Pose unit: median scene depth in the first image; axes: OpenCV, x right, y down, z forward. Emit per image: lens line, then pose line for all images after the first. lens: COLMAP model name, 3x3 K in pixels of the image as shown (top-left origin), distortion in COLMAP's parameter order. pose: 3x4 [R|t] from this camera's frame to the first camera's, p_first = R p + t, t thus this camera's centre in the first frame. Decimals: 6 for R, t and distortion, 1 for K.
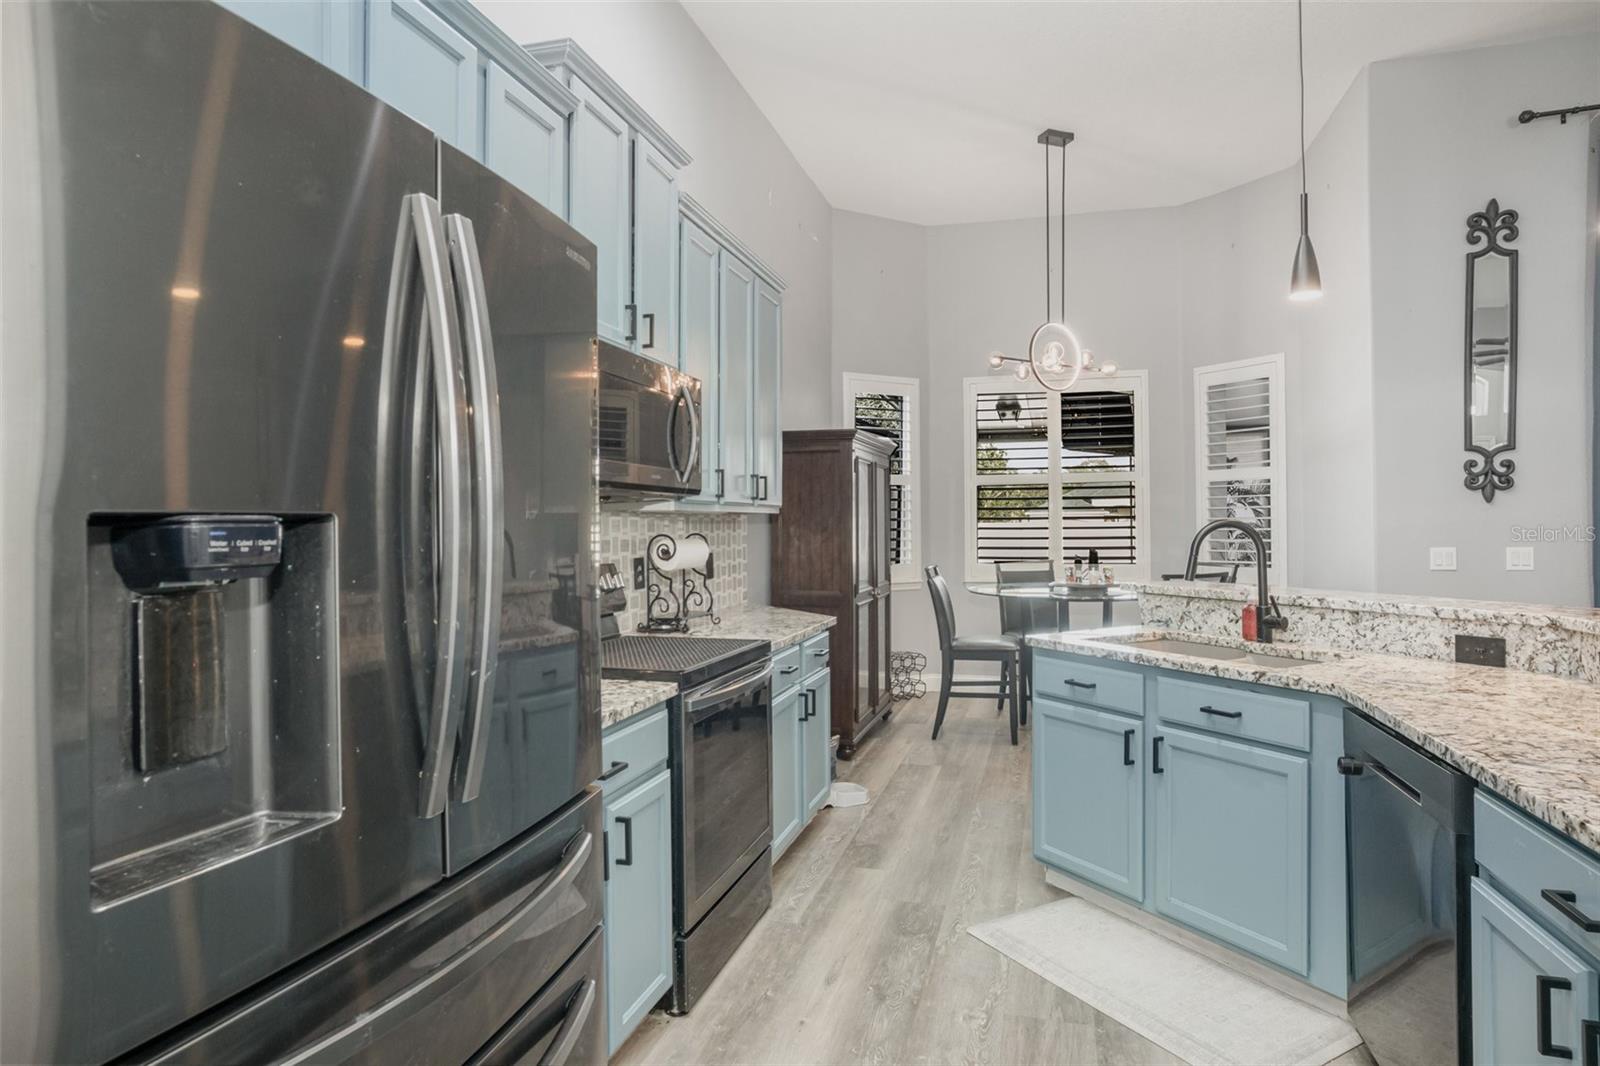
lens RADIAL K [[911.0, 0, 798.9], [0, 911.0, 526.6], [0, 0, 1]] dist [0.000135, -0.000010]
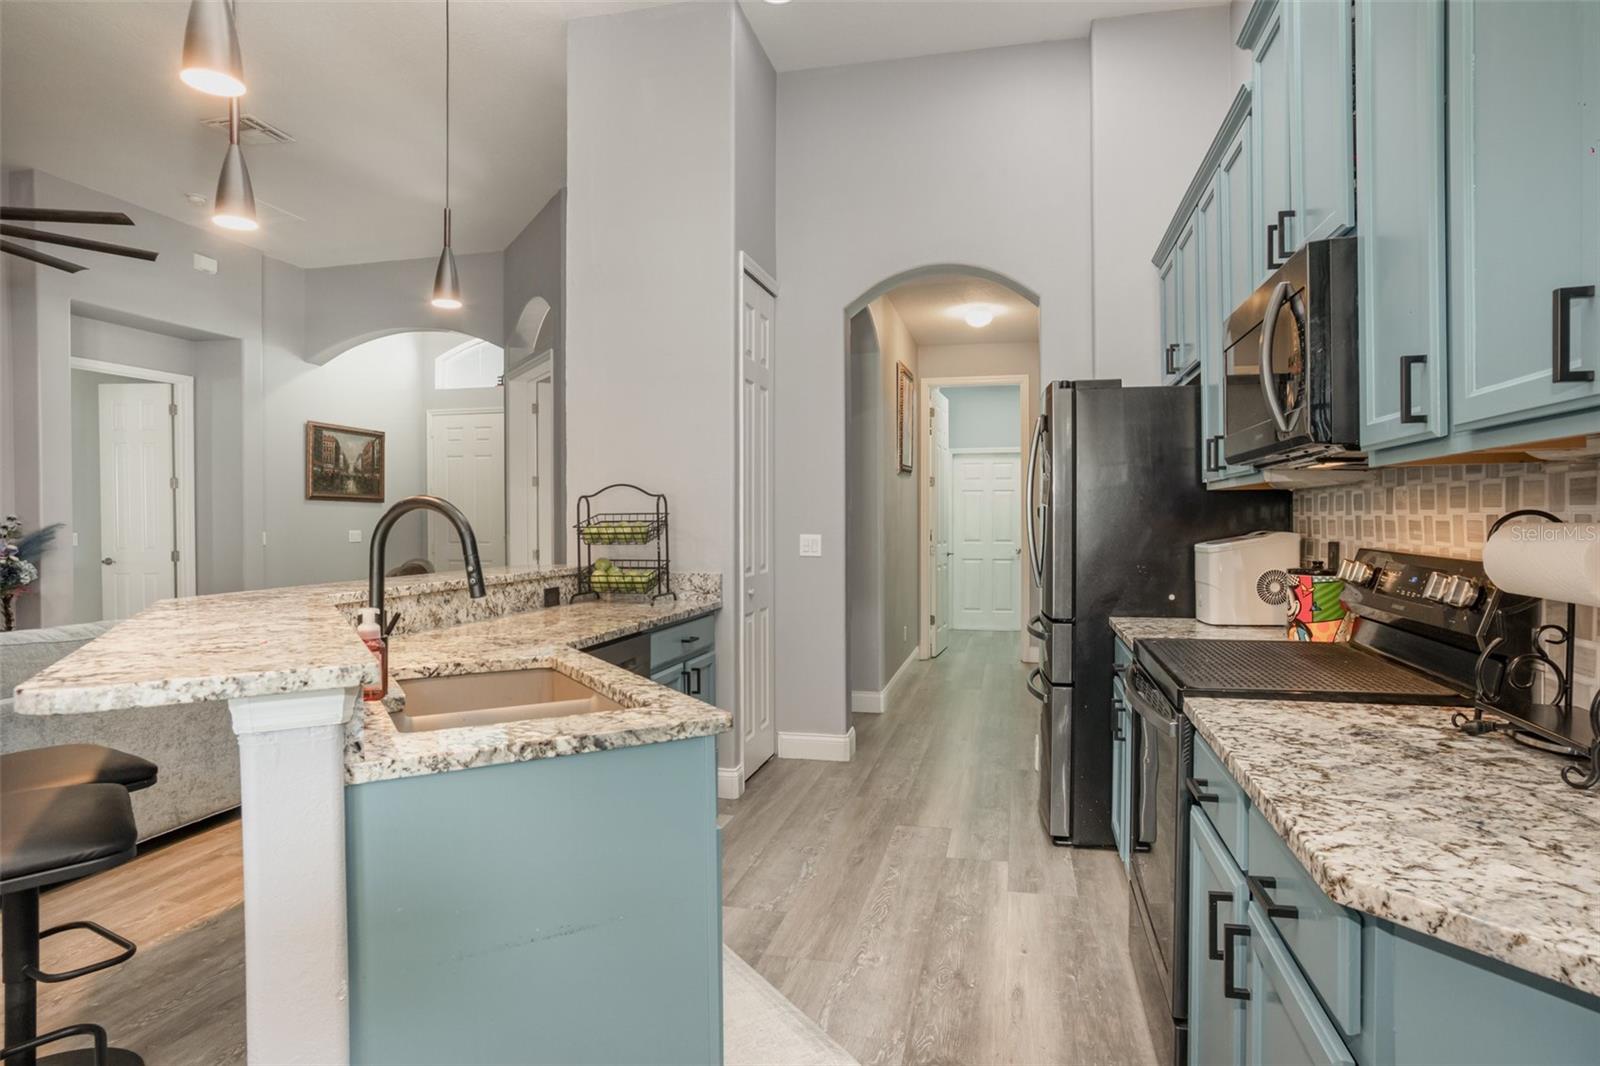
lens RADIAL K [[887.1, 0, 801.5], [0, 887.1, 527.7], [0, 0, 1]] dist [-0.041320, 0.013127]
pose [[-0.999142, 0.012550, -0.039469, 0.290423], [0.011666, 0.999677, 0.022557, 0.000577], [0.039739, 0.022077, -0.998966, 1.914836]]
